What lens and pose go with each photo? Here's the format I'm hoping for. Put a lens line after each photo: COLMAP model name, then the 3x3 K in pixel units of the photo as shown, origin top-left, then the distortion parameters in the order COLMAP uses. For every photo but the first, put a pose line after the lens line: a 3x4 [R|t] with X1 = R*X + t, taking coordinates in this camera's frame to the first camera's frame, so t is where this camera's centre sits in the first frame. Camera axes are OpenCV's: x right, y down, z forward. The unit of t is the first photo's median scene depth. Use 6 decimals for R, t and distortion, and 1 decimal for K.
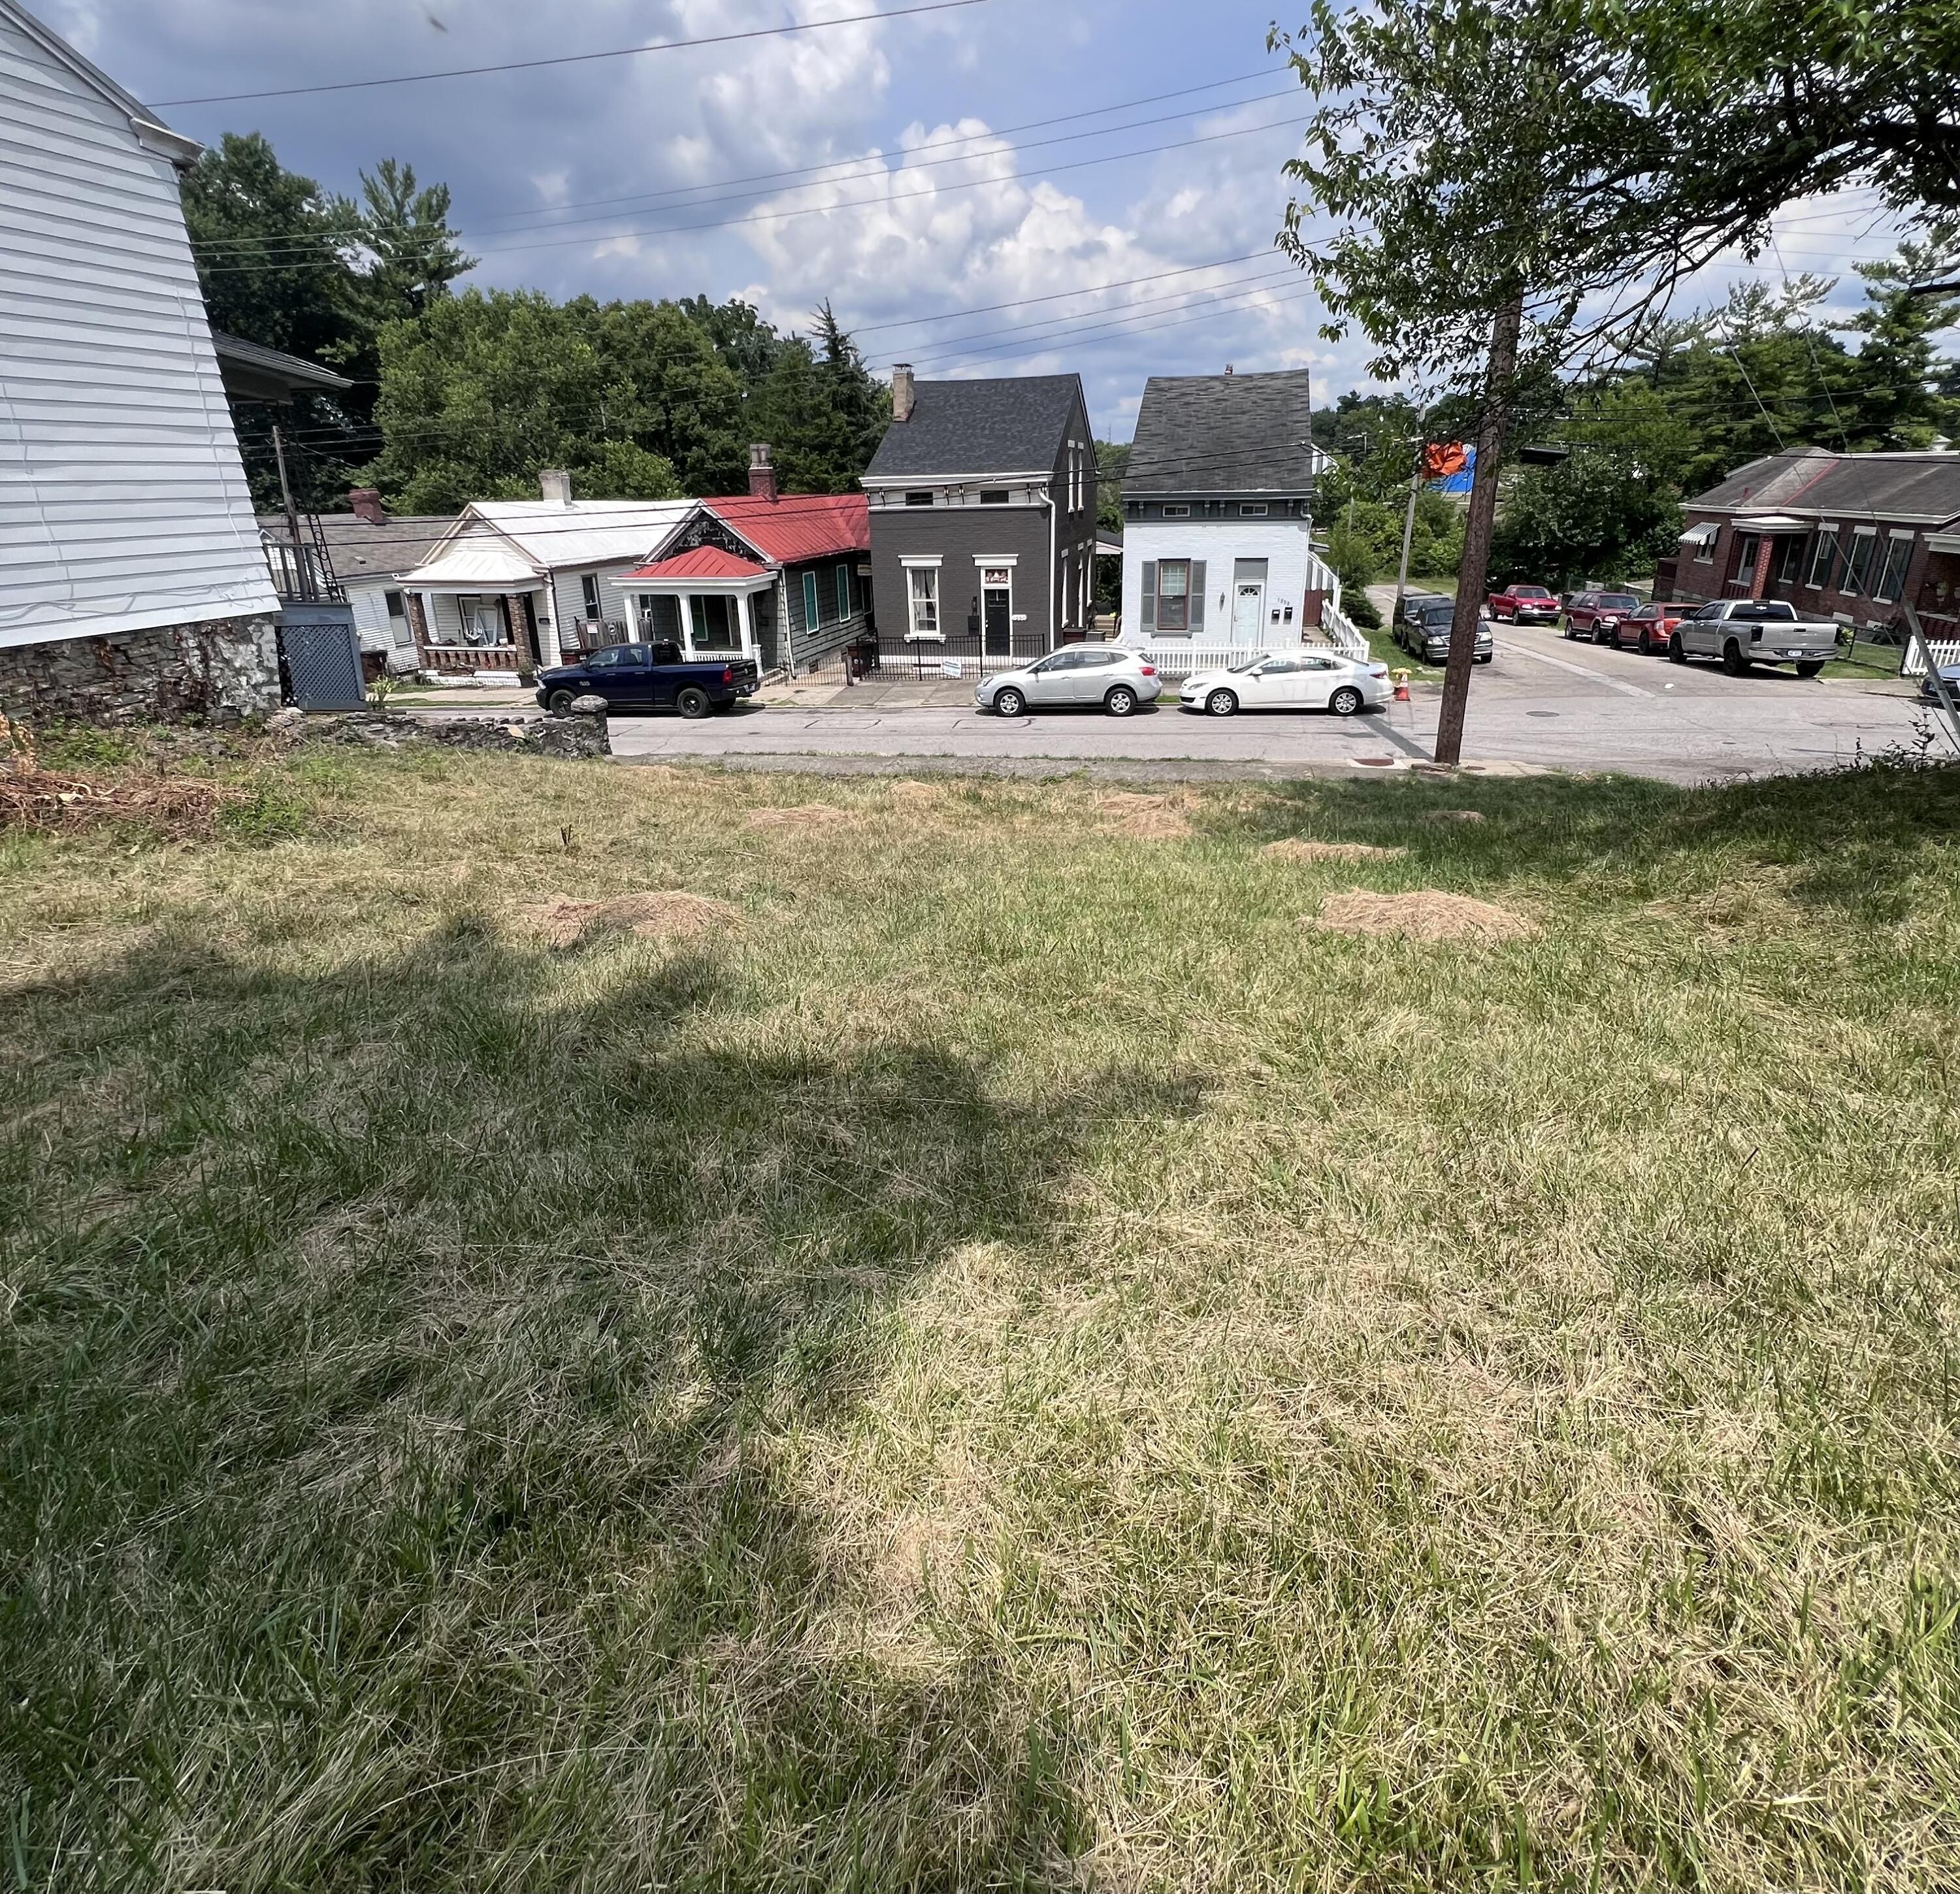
lens RADIAL K [[1041.8, 0, 982.3], [0, 1041.8, 867.0], [0, 0, 1]] dist [0.000553, -0.001048]
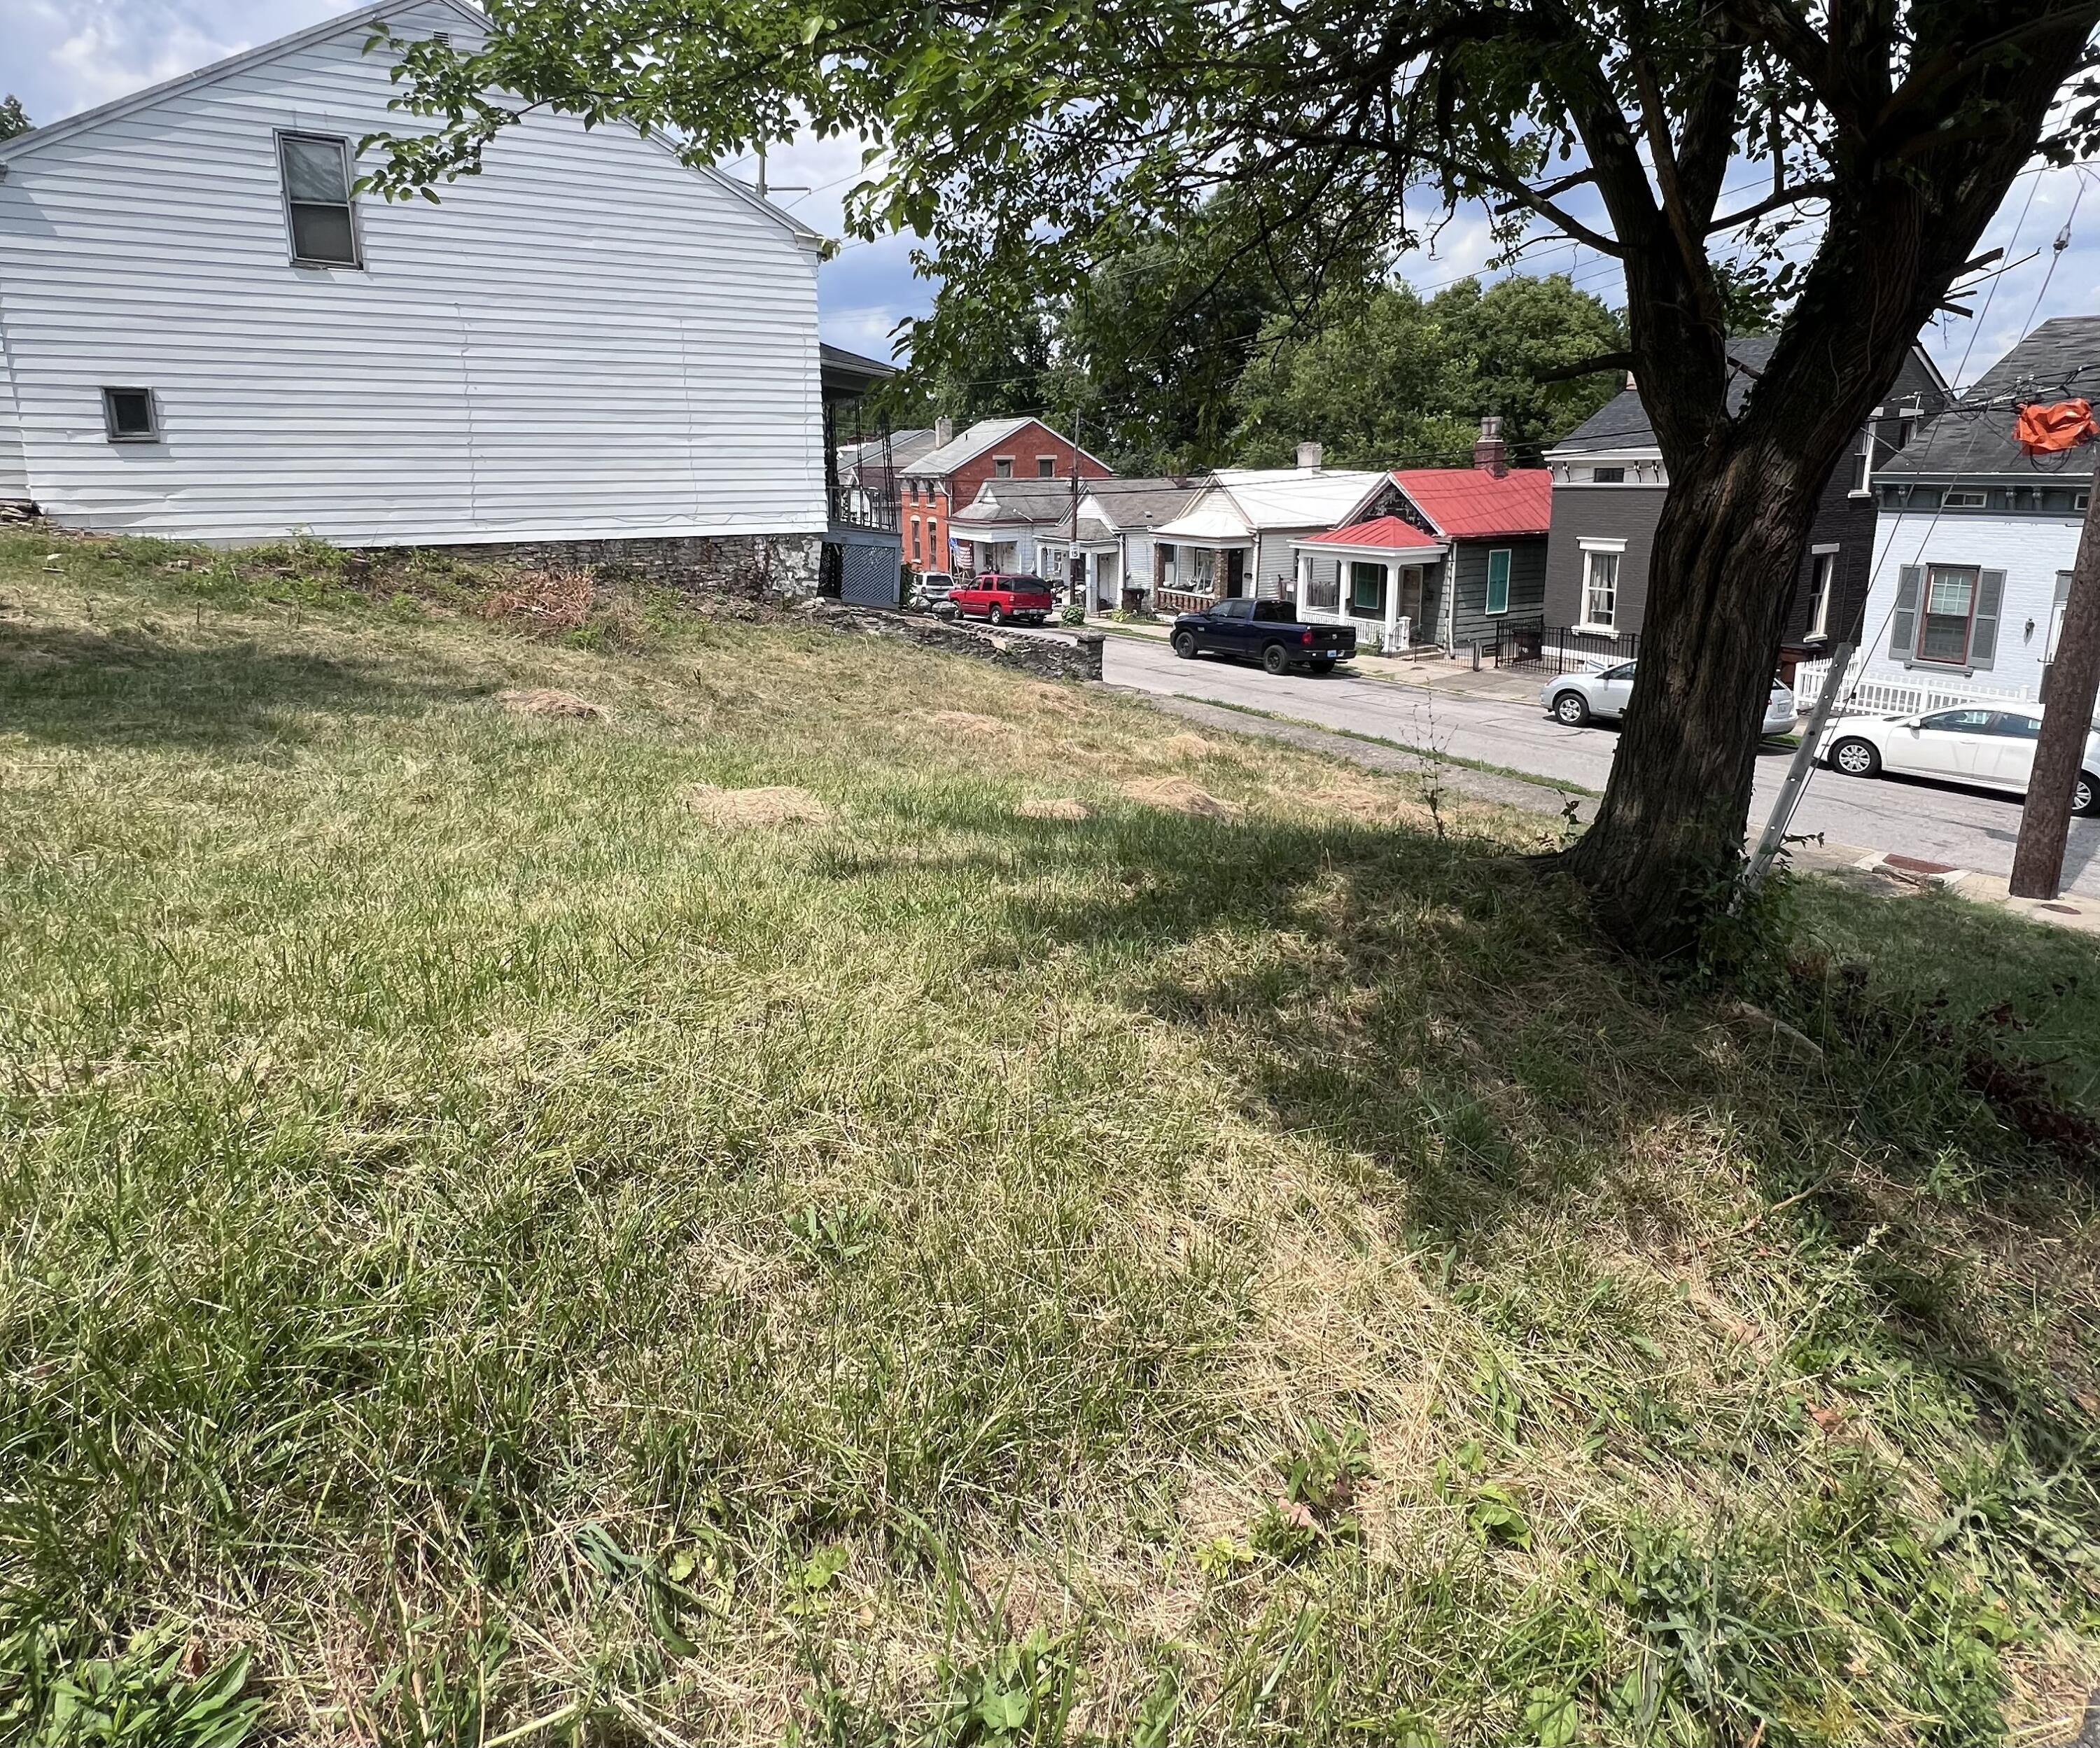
lens RADIAL K [[1116.7, 0, 1048.9], [0, 1116.7, 699.4], [0, 0, 1]] dist [-0.002391, -0.000817]
pose [[0.692252, 0.164023, -0.702768, 0.366197], [-0.260312, 0.965021, -0.031185, -0.028032], [0.673071, 0.204527, 0.710735, 0.078364]]
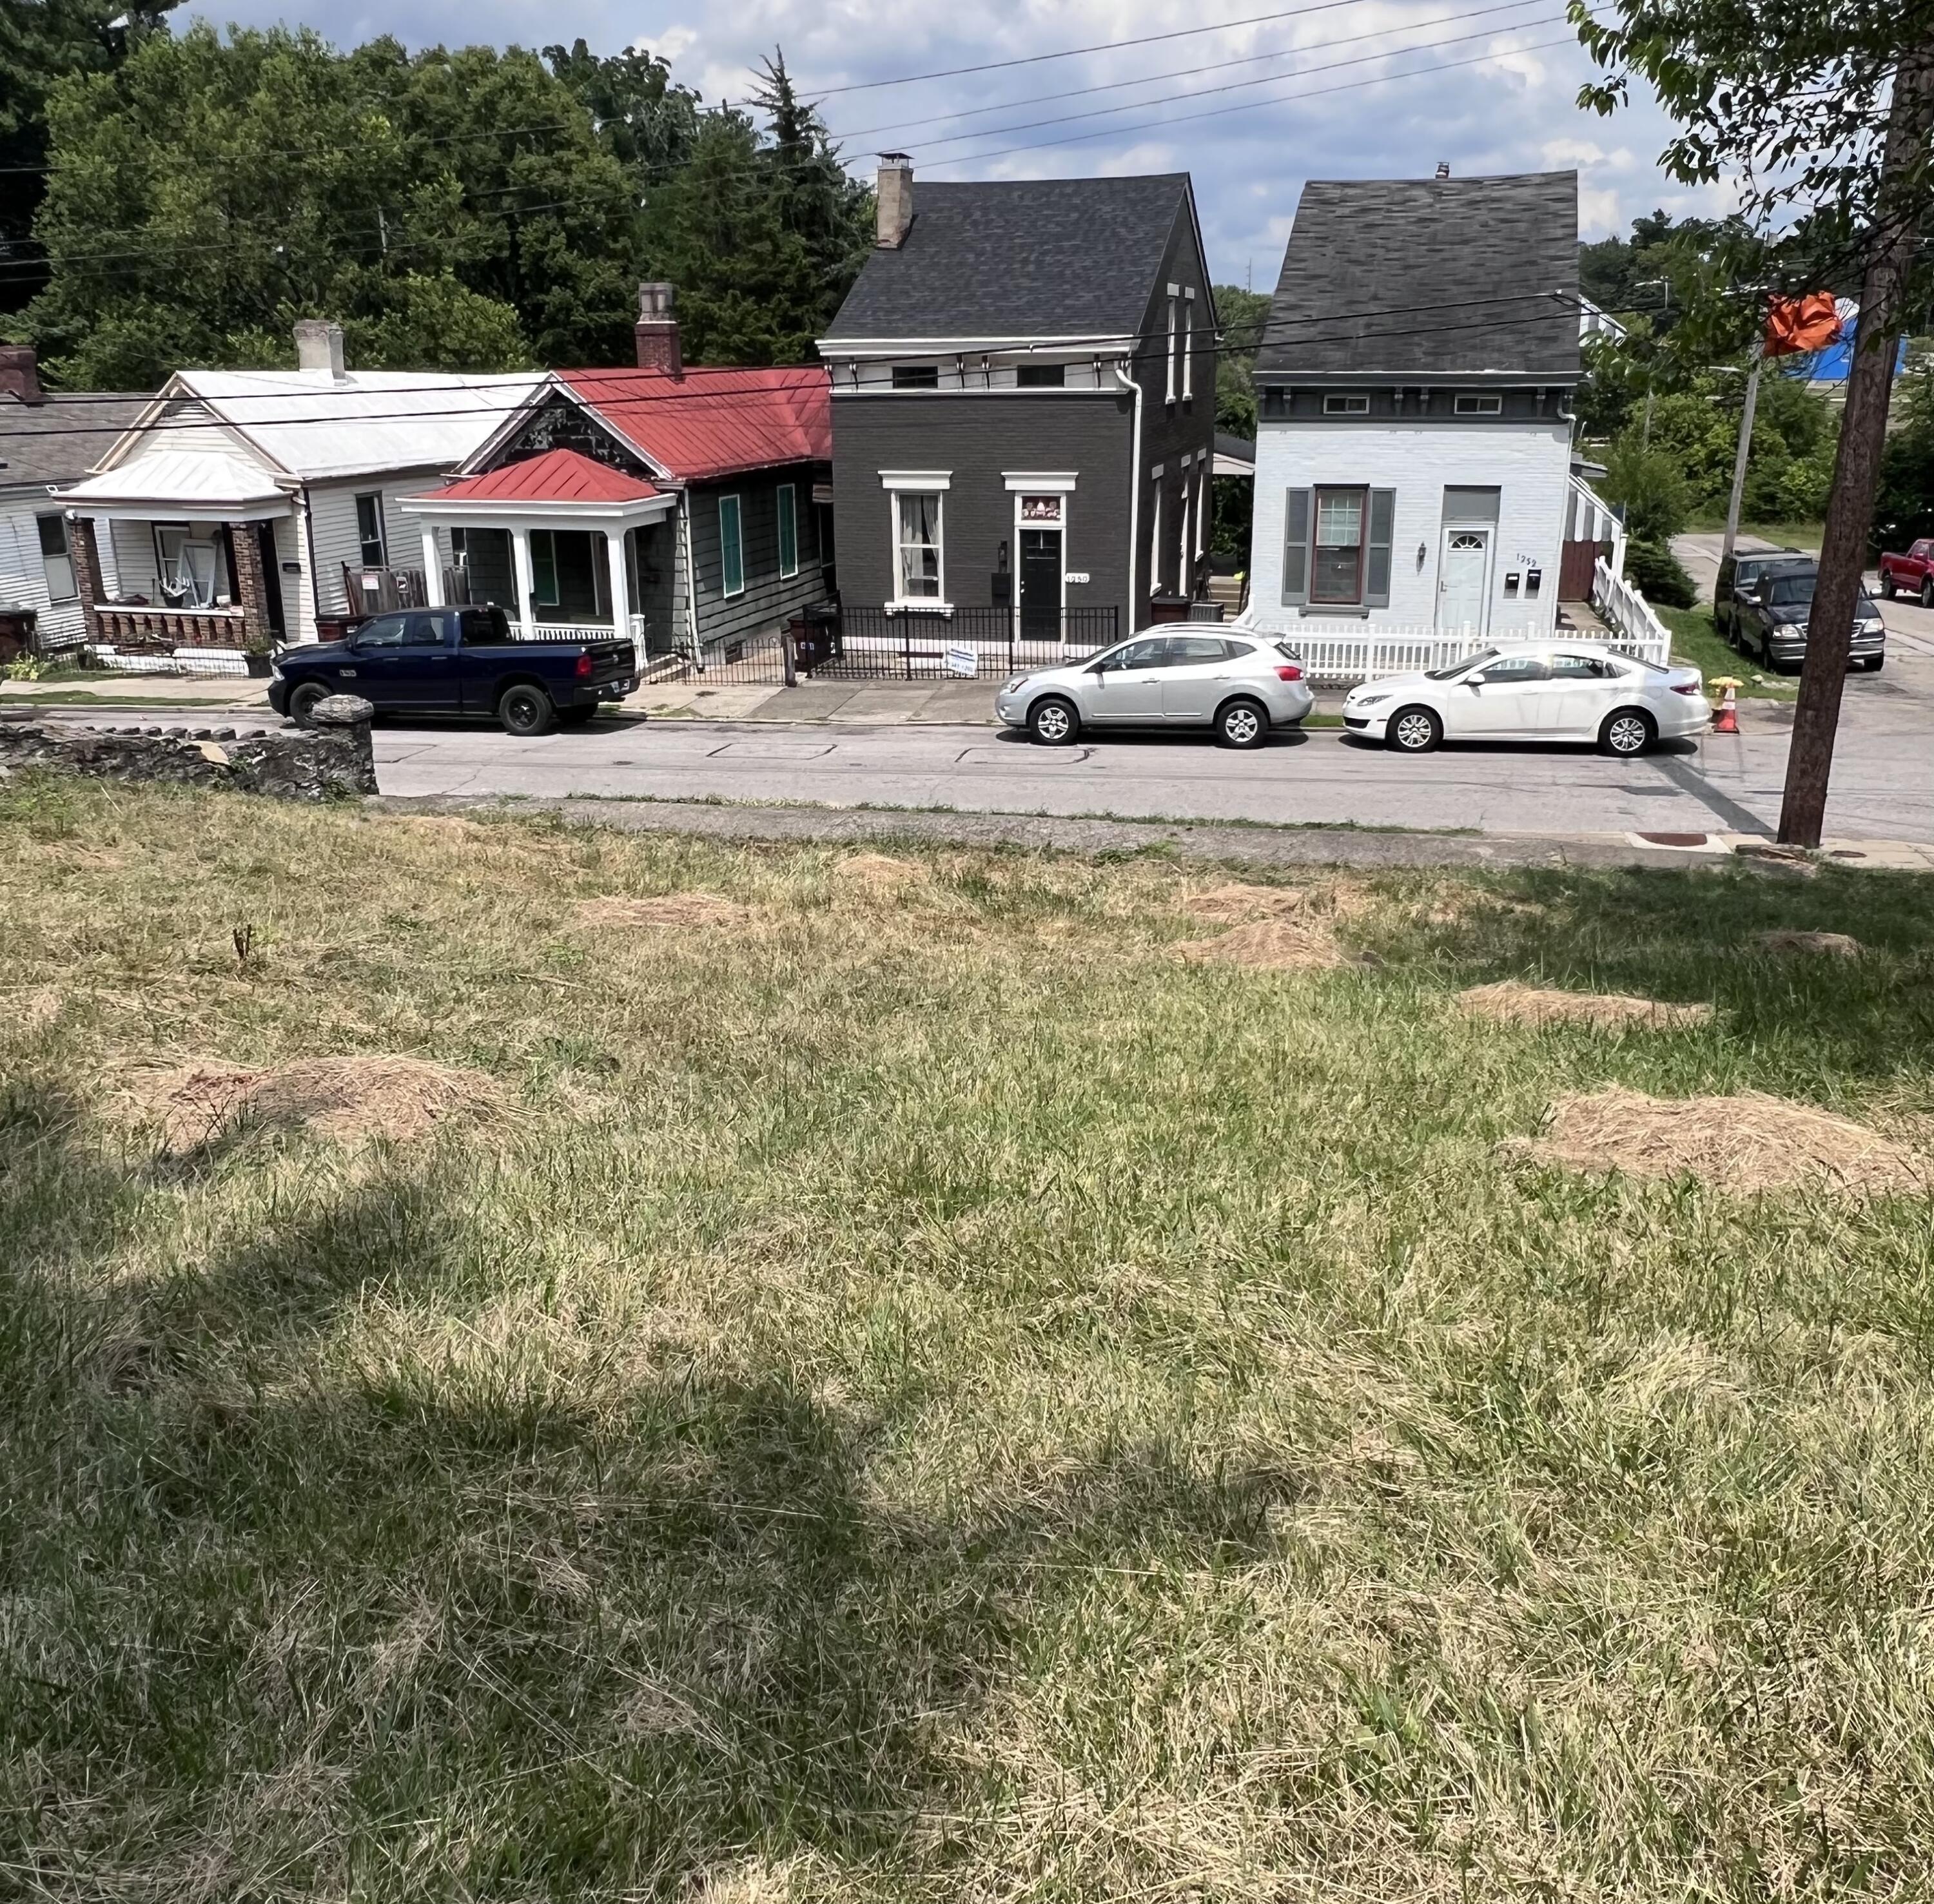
lens RADIAL K [[1730.0, 0, 967.0], [0, 1730.0, 952.0], [0, 0, 1]] dist [0.001174, -0.003021]
pose [[0.999148, 0.026586, -0.031582, 0.011516], [-0.027208, 0.999441, -0.019433, -0.006128], [0.031047, 0.020275, 0.999312, 0.018371]]
